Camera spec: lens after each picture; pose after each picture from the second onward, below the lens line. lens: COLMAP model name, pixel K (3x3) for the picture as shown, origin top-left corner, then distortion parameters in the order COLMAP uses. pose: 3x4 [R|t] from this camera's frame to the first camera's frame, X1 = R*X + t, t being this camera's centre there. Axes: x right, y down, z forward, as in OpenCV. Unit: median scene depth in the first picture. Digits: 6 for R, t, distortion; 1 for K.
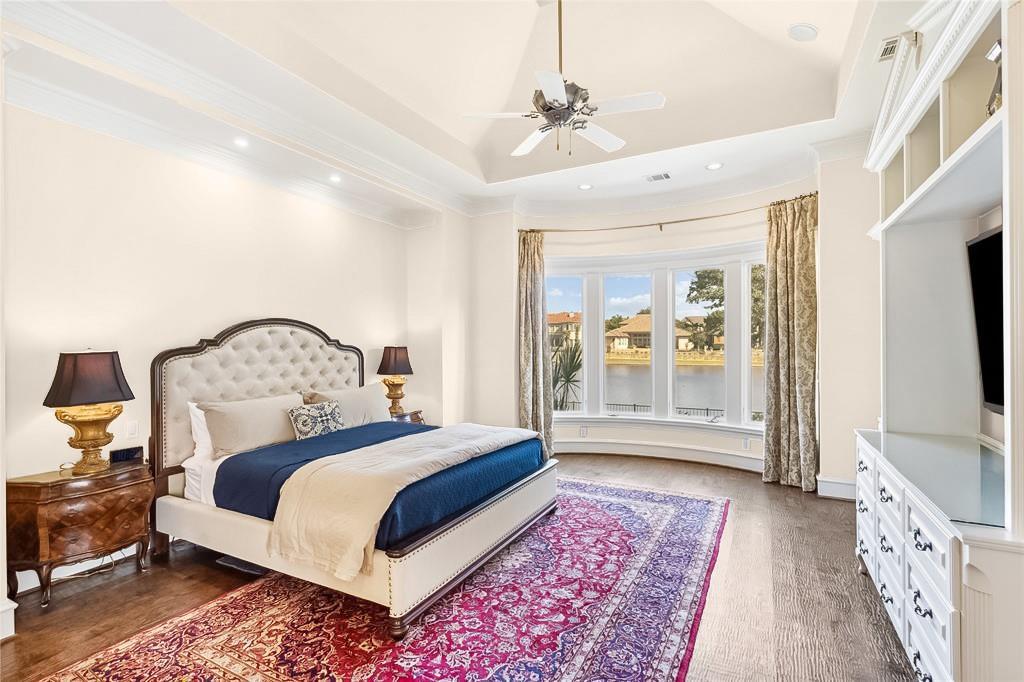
lens RADIAL K [[474.3, 0, 515.2], [0, 474.3, 340.8], [0, 0, 1]] dist [-0.004801, 0.002000]
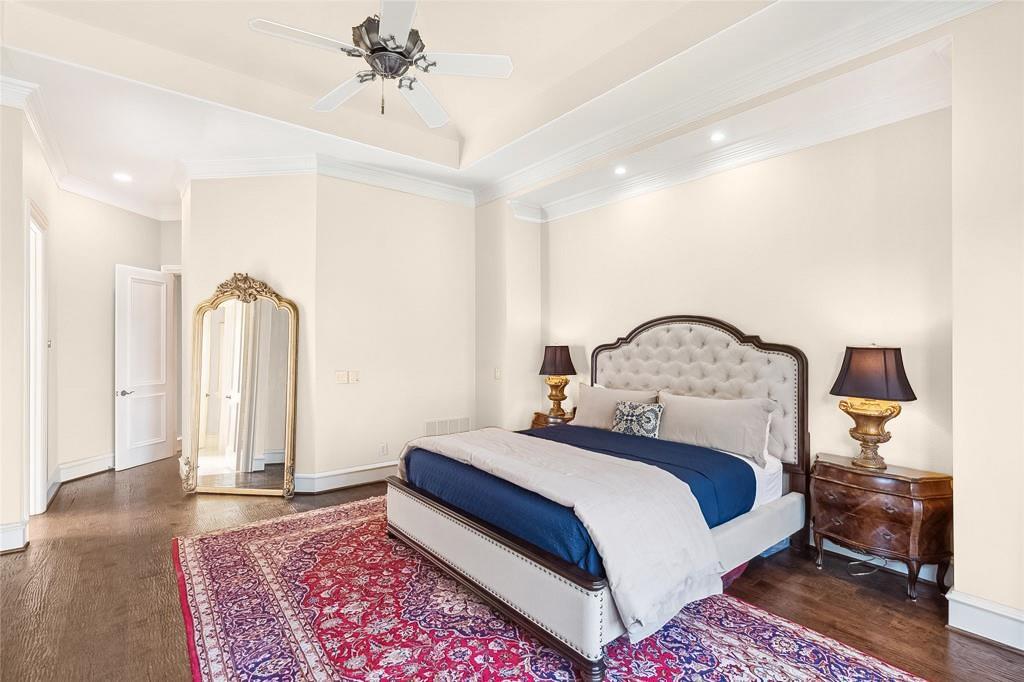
lens RADIAL K [[474.3, 0, 515.6], [0, 474.3, 343.7], [0, 0, 1]] dist [-0.004801, 0.002000]
pose [[-0.397221, 0.008600, -0.917683, 0.599469], [0.007735, 0.999952, 0.006023, 0.002447], [0.917690, -0.004706, -0.397269, 1.202594]]
